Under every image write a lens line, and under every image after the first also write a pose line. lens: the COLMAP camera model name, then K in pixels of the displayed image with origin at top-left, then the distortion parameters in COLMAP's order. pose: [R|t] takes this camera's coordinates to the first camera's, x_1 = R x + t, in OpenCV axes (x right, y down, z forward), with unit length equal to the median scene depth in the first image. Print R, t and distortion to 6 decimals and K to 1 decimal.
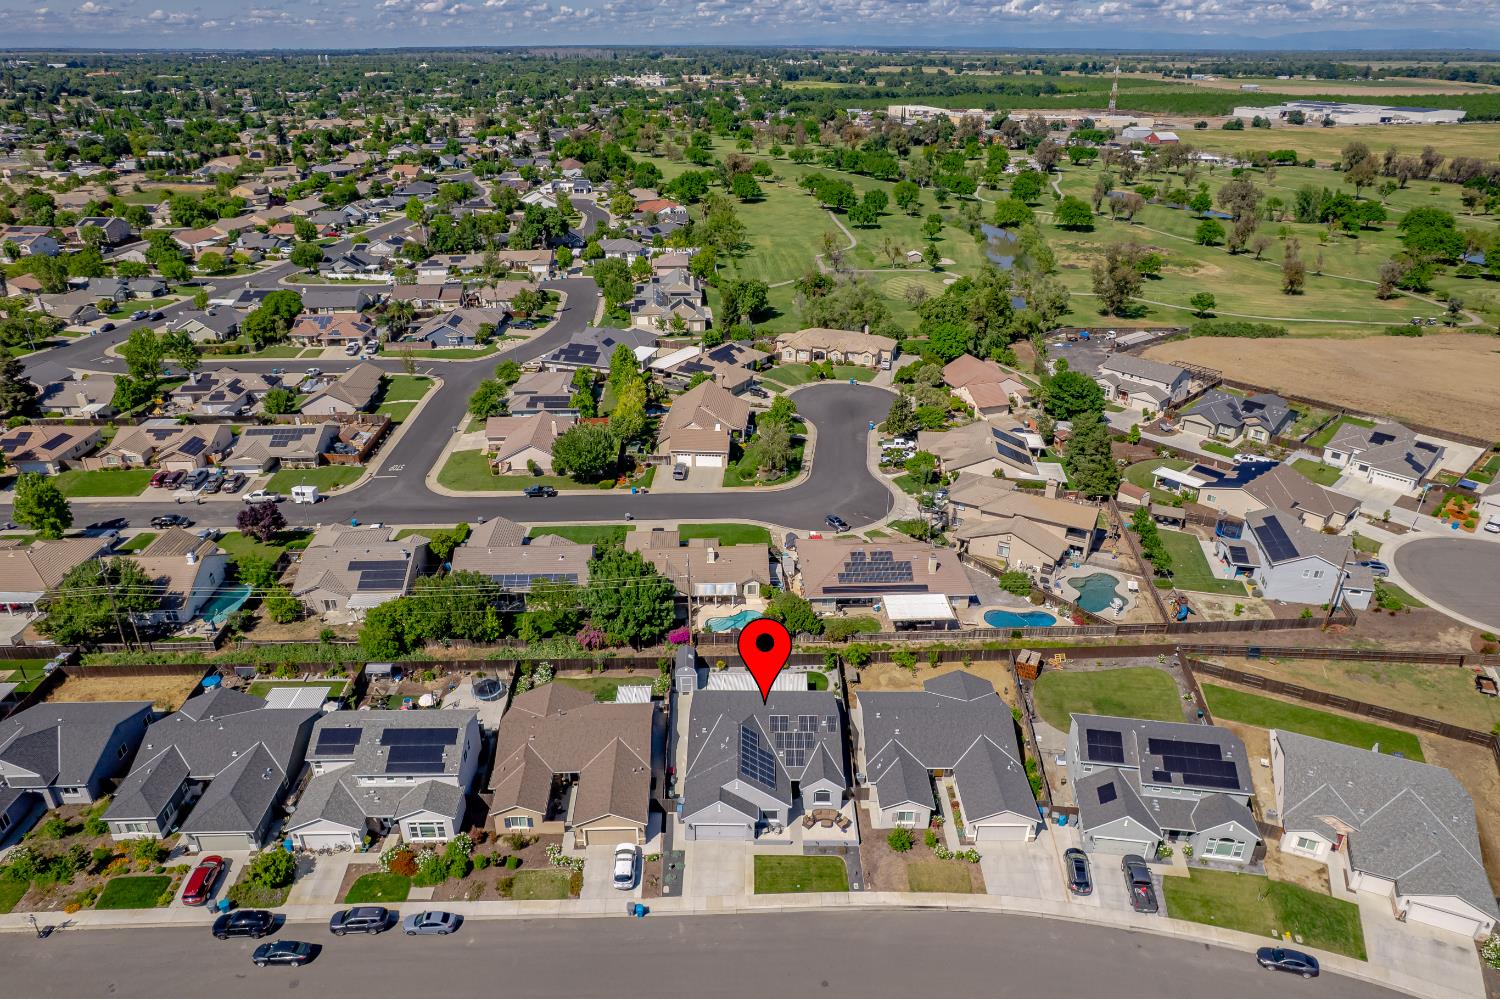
lens RADIAL K [[960.8, 0, 738.0], [0, 960.8, 512.3], [0, 0, 1]] dist [-0.072985, 0.058211]
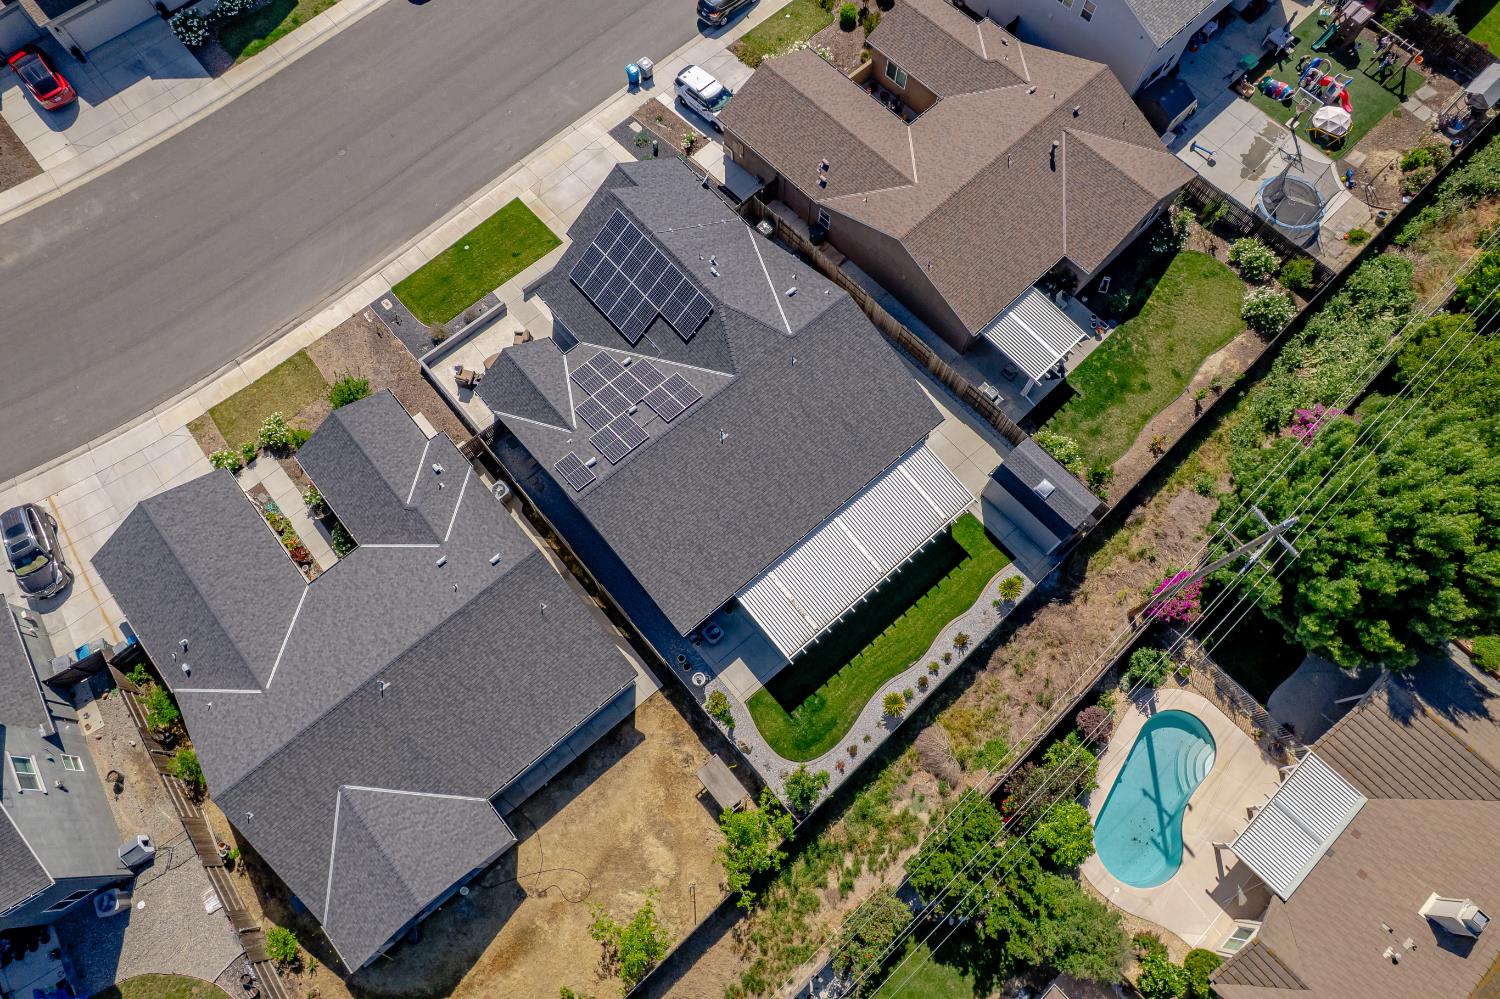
lens RADIAL K [[968.8, 0, 750.0], [0, 968.8, 499.5], [0, 0, 1]] dist [-0.081099, 0.079701]
pose [[-0.750604, 0.623077, -0.219928, 0.145057], [-0.284590, -0.004467, 0.958639, -0.211306], [0.596324, 0.782148, 0.180675, 1.010362]]
